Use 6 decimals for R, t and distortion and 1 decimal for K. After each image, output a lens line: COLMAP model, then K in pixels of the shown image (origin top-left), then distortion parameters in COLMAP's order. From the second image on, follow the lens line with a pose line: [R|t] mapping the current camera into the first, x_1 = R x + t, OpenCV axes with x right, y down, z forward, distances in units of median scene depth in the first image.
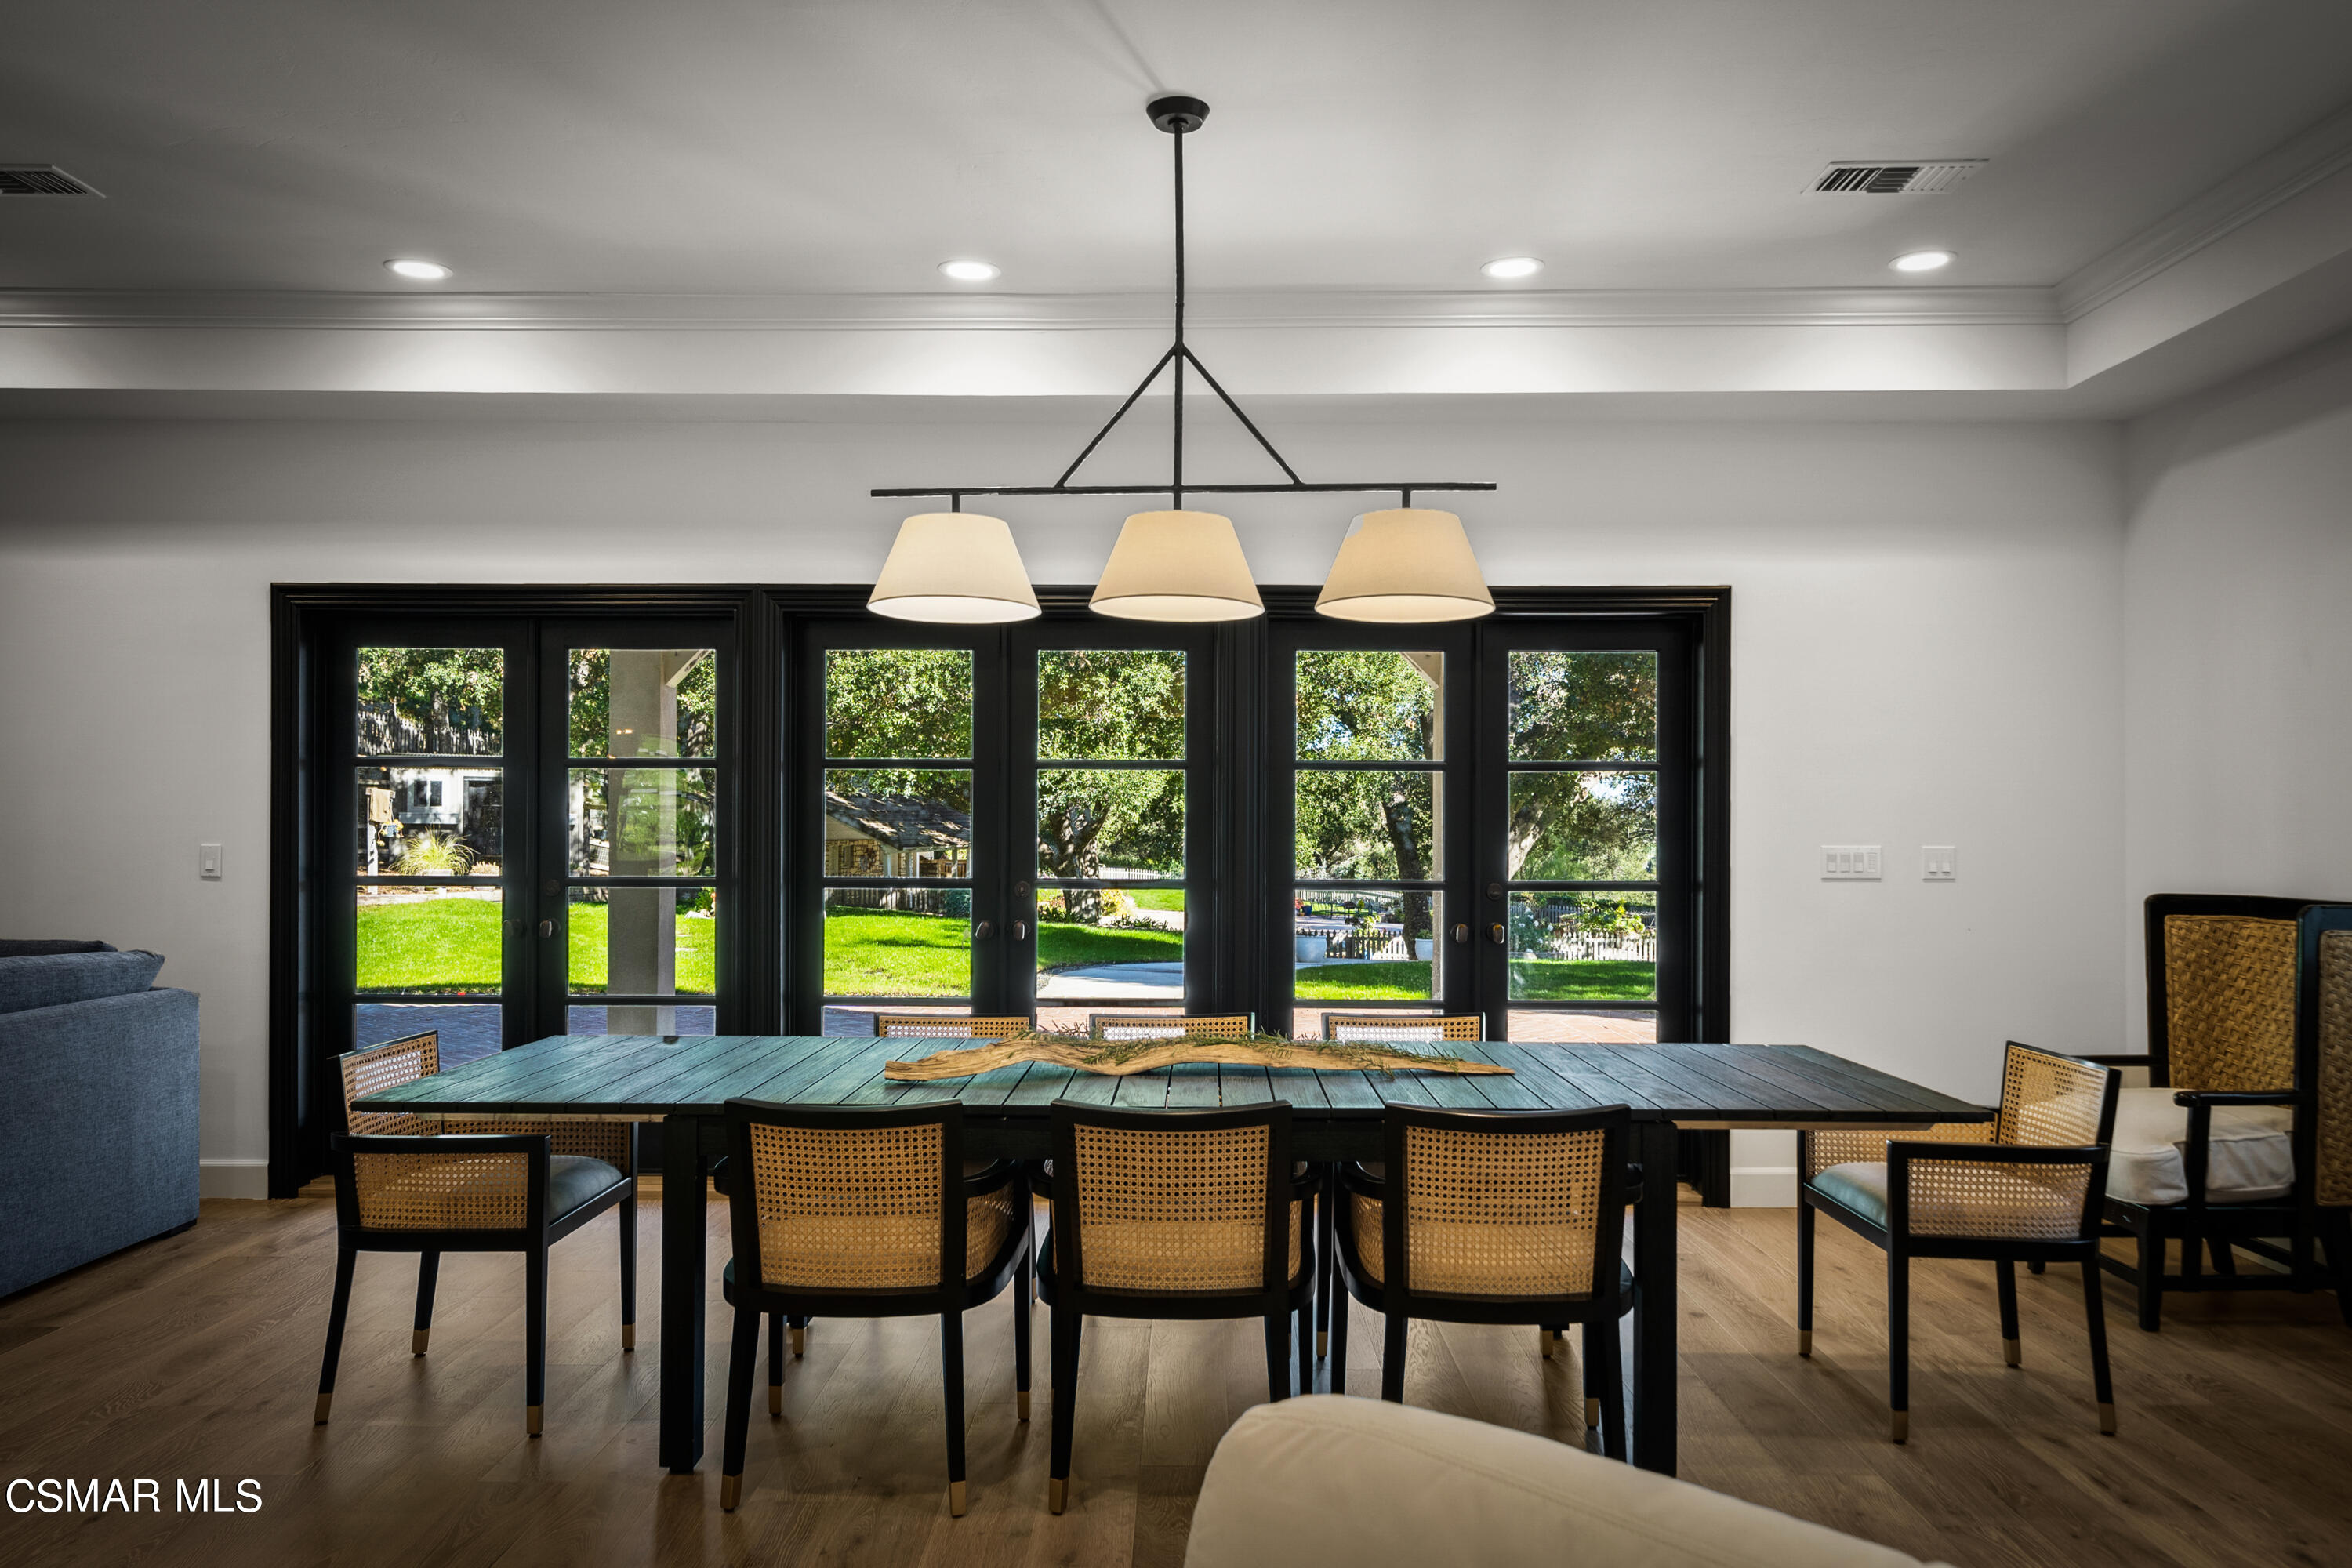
lens RADIAL K [[1888.5, 0, 1174.8], [0, 1888.5, 827.3], [0, 0, 1]] dist [0.003773, 0.002195]
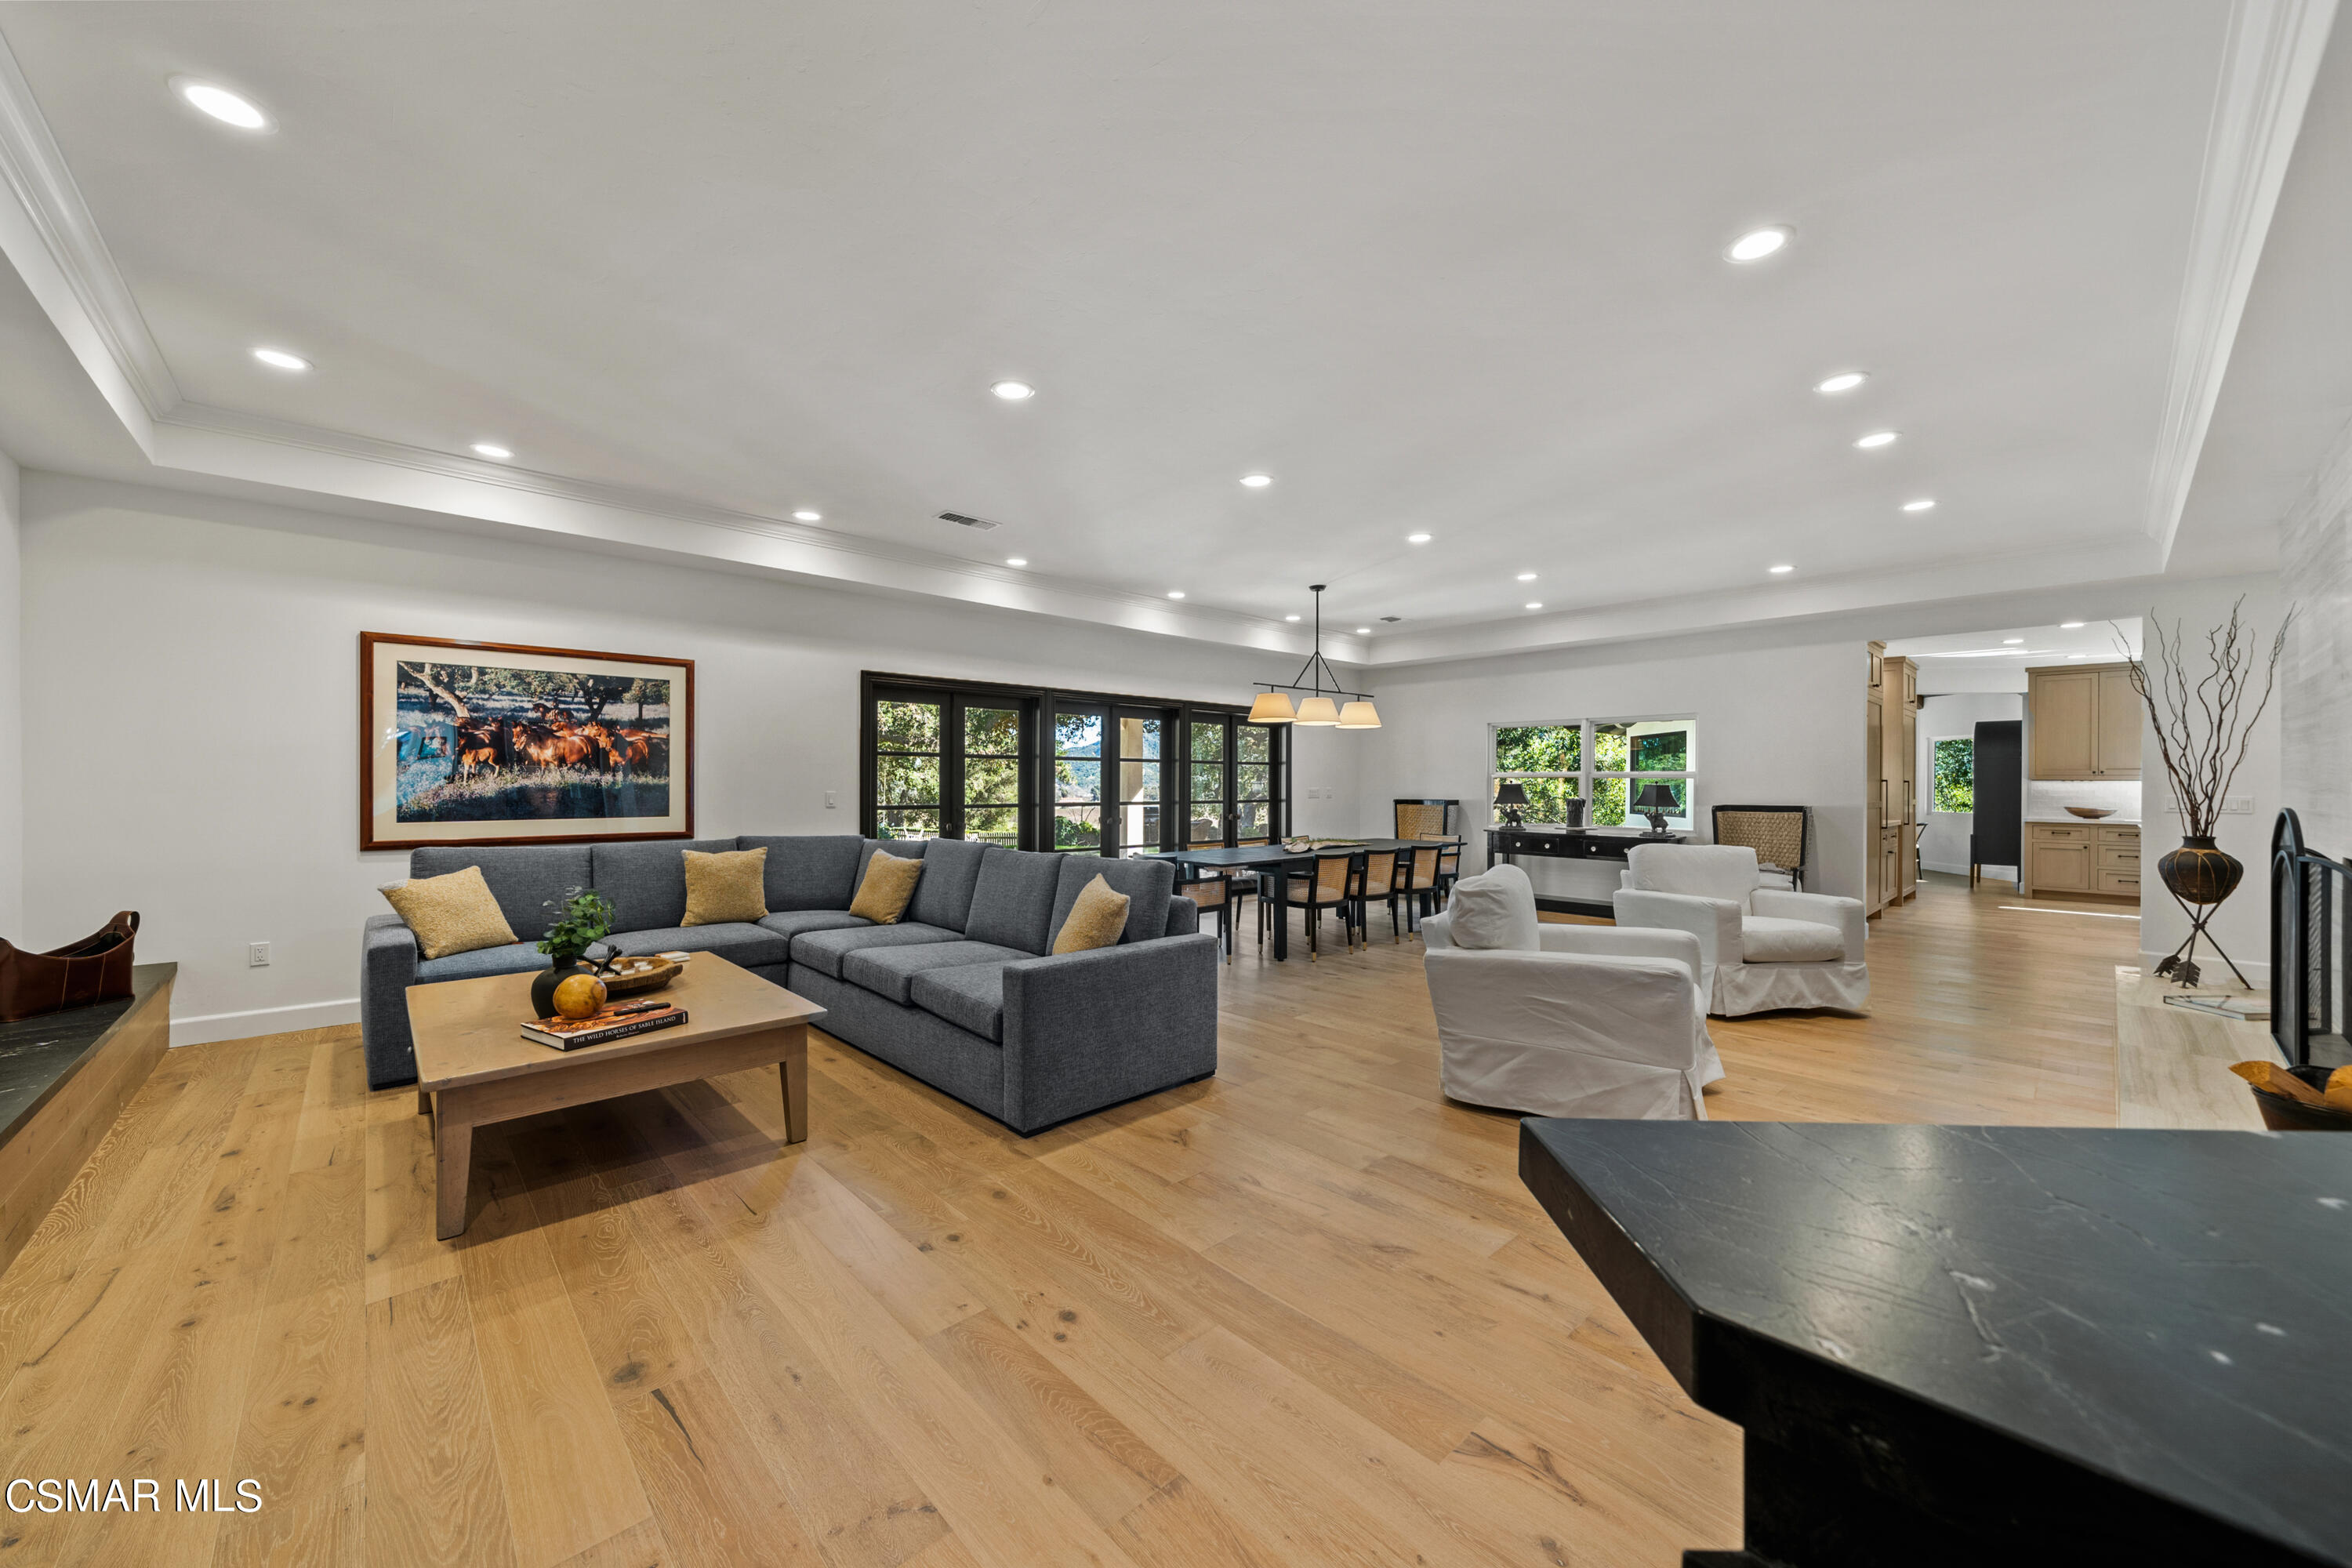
lens RADIAL K [[956.5, 0, 1167.5], [0, 956.5, 784.3], [0, 0, 1]] dist [-0.003094, -0.000408]
pose [[0.675926, -0.002488, 0.736965, -1.350561], [0.000903, 0.999996, 0.002547, -0.001786], [-0.736969, -0.001056, 0.675926, -0.034577]]
